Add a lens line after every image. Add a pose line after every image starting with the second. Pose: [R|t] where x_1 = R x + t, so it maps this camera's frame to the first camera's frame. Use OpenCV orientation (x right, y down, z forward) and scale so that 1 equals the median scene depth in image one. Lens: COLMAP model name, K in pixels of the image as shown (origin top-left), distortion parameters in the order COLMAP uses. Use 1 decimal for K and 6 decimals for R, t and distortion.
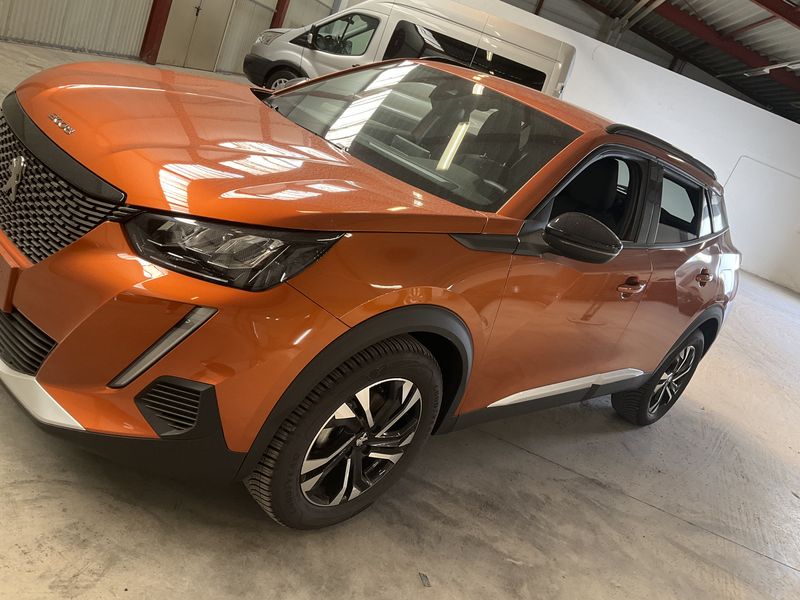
lens RADIAL K [[669.2, 0, 404.5], [0, 669.2, 299.1], [0, 0, 1]] dist [0.025495, -0.060308]
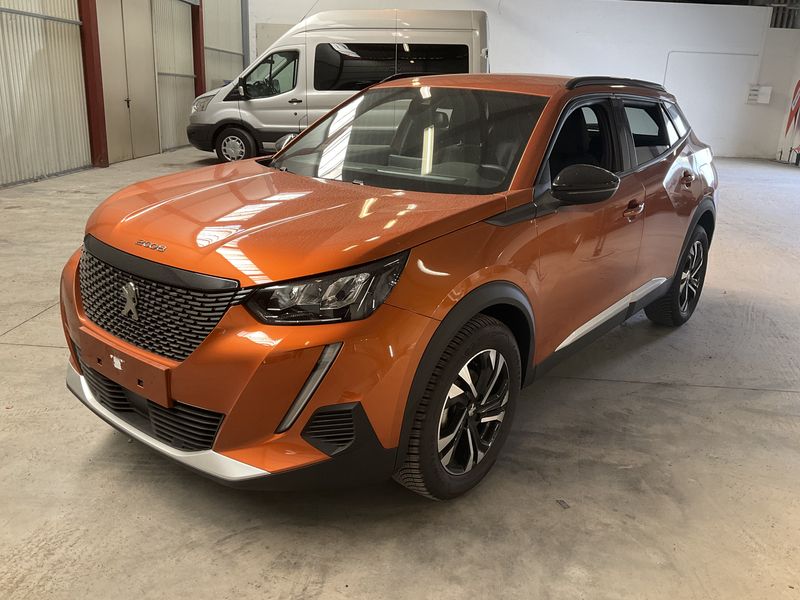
lens RADIAL K [[669.2, 0, 403.5], [0, 669.2, 297.6], [0, 0, 1]] dist [0.025495, -0.060308]
pose [[0.938558, -0.345053, 0.006792, -0.106547], [0.345062, 0.938580, -0.000041, -0.016041], [-0.006360, 0.002382, 0.999977, -0.160797]]
